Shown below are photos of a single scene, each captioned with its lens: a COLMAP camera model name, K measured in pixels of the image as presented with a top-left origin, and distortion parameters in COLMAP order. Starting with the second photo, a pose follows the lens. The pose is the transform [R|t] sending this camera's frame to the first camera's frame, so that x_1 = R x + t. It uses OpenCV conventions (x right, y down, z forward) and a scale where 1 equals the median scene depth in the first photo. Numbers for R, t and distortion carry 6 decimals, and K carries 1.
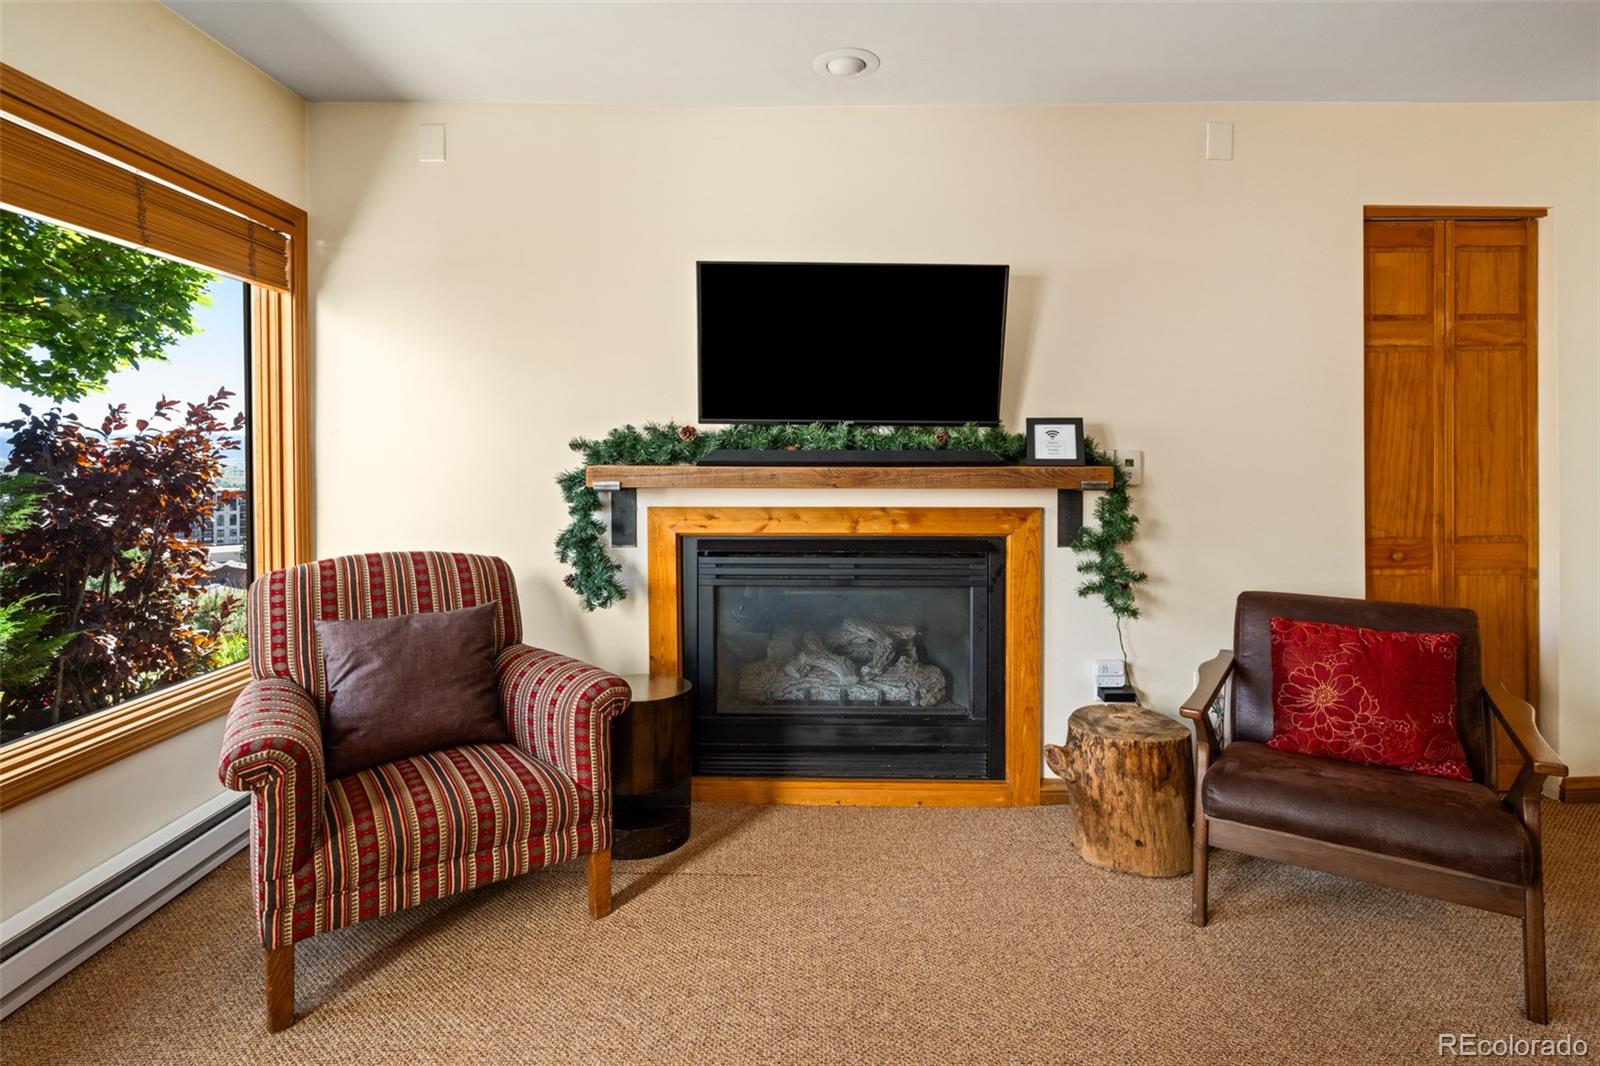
lens RADIAL K [[745.0, 0, 830.2], [0, 745.0, 468.5], [0, 0, 1]] dist [-0.007264, 0.001609]
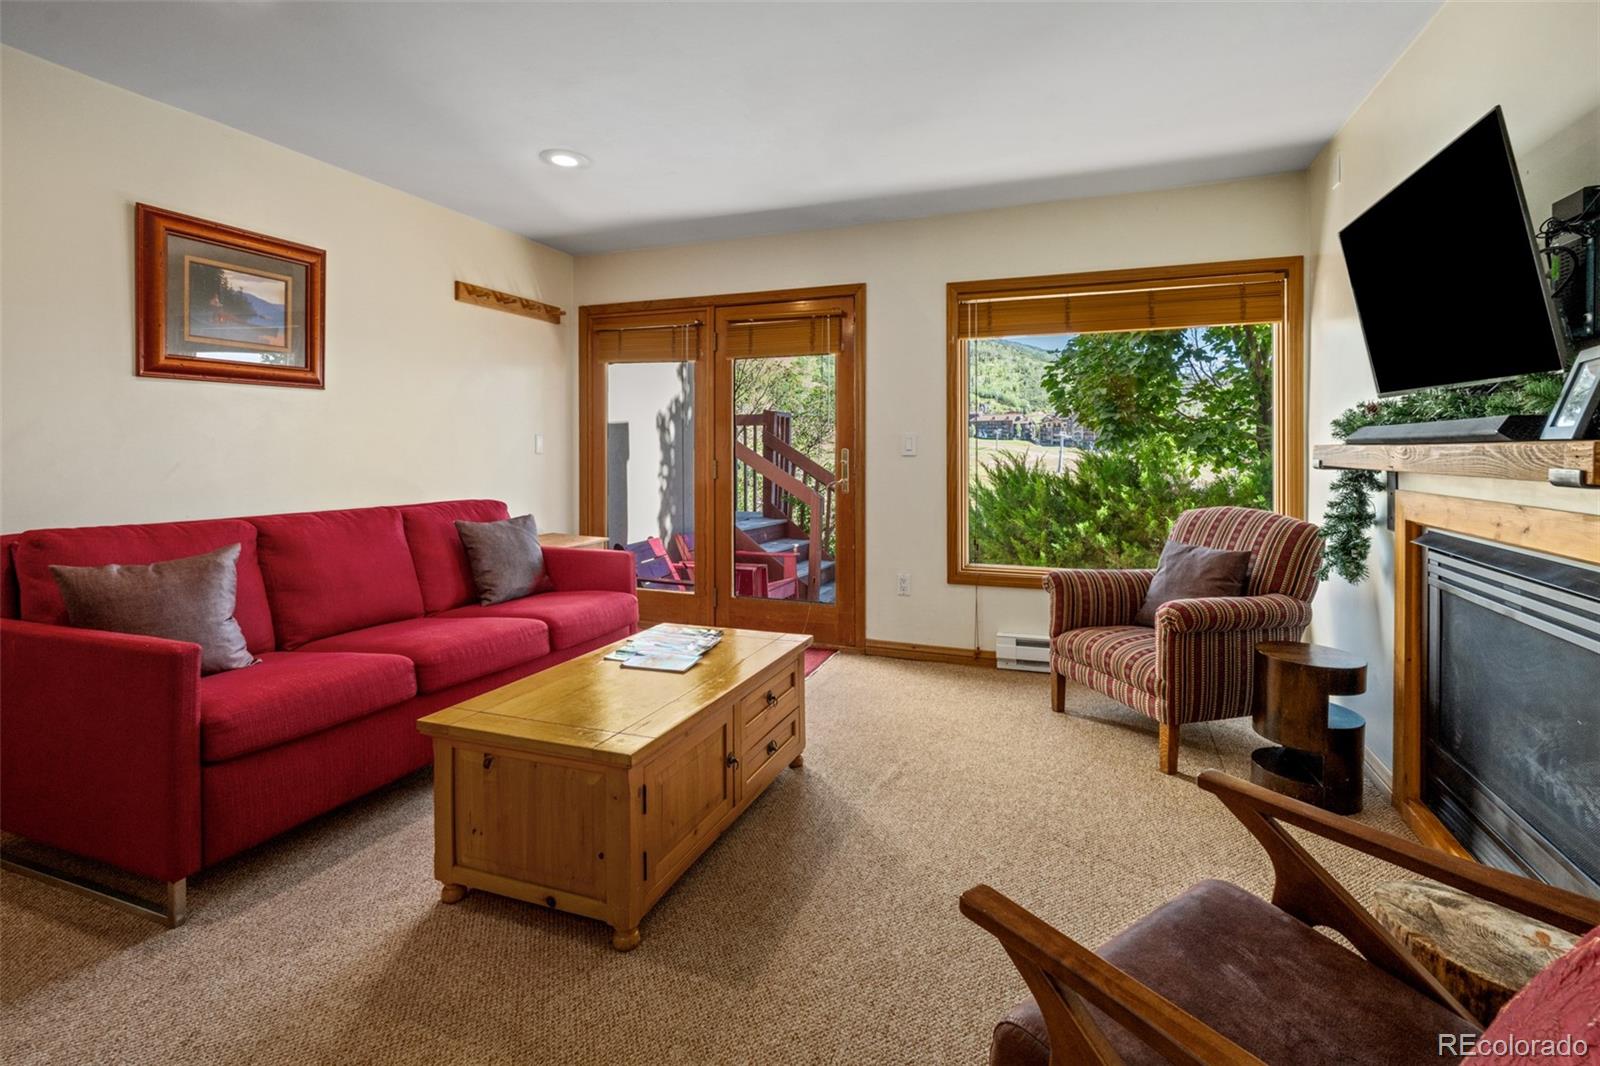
lens RADIAL K [[768.5, 0, 851.9], [0, 768.5, 451.1], [0, 0, 1]] dist [-0.003690, 0.001607]
pose [[-0.323529, 0.000314, -0.946218, 0.927556], [-0.003033, 0.999994, 0.001369, 0.005300], [0.946213, 0.003312, -0.323526, 0.688404]]
